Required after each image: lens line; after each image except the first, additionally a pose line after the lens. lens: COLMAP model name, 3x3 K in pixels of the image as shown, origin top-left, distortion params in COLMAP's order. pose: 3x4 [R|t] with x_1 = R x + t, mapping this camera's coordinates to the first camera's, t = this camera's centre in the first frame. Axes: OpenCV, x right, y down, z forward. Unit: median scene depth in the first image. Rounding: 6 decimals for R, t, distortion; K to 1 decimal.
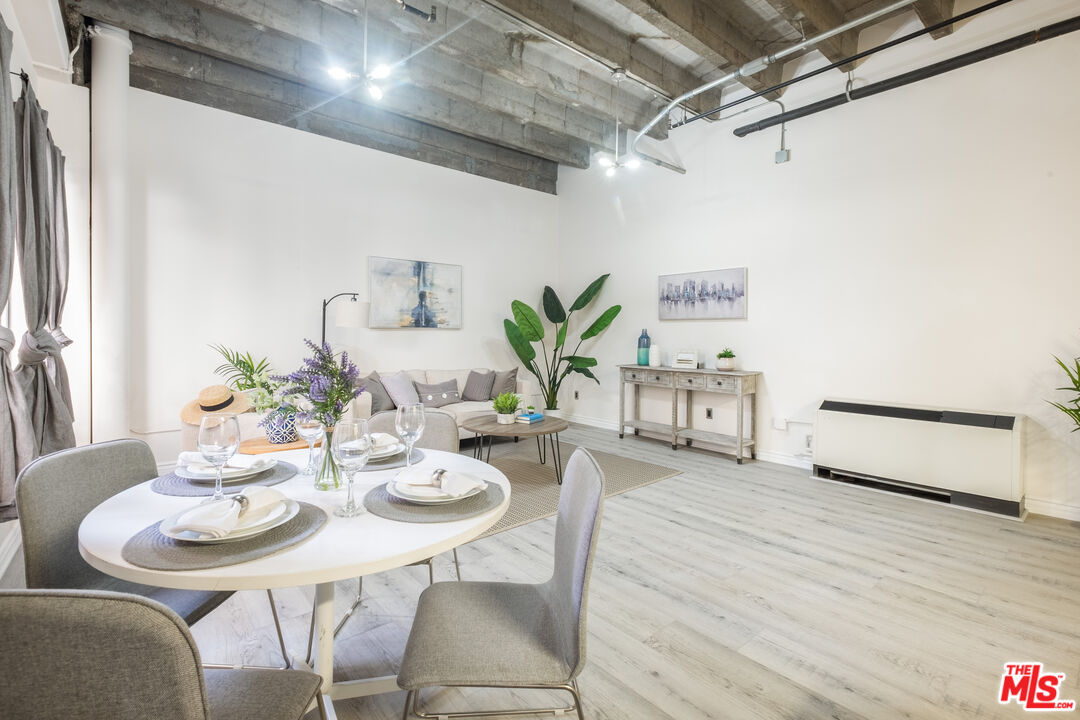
lens RADIAL K [[480.9, 0, 536.5], [0, 480.9, 339.5], [0, 0, 1]] dist [-0.000837, -0.002442]
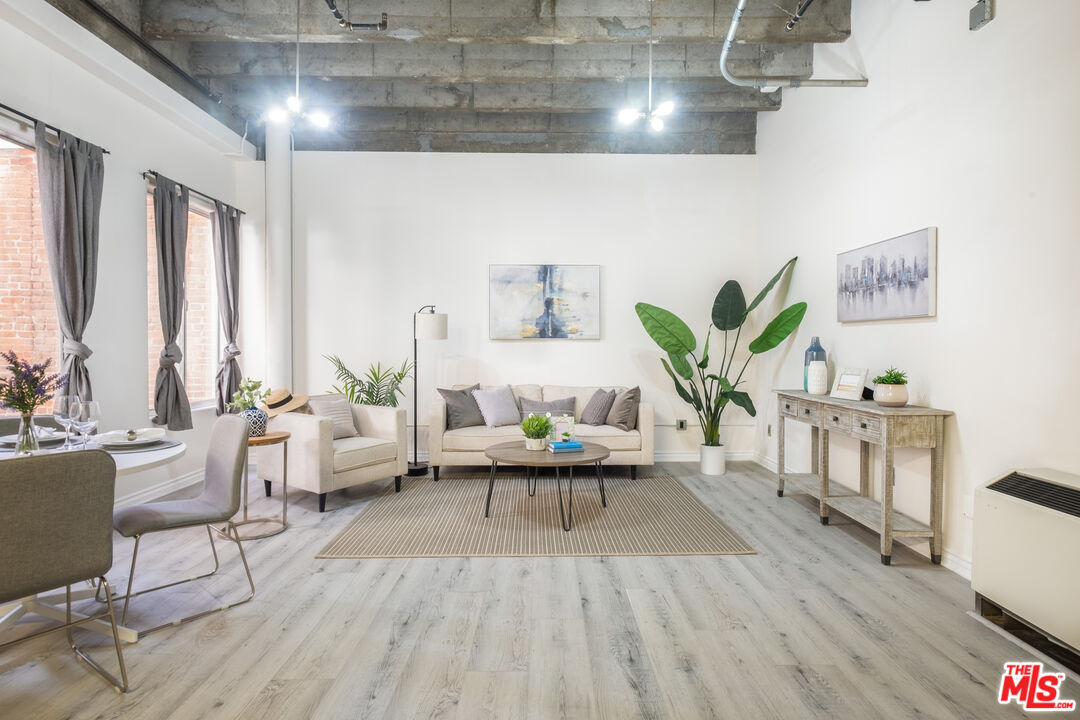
lens RADIAL K [[580.1, 0, 558.5], [0, 580.1, 356.1], [0, 0, 1]] dist [-0.001881, 0.004698]
pose [[0.783570, 0.008594, -0.621245, 0.483305], [-0.003711, 0.999951, 0.009152, -0.001366], [0.621293, -0.004866, 0.783563, 0.170512]]
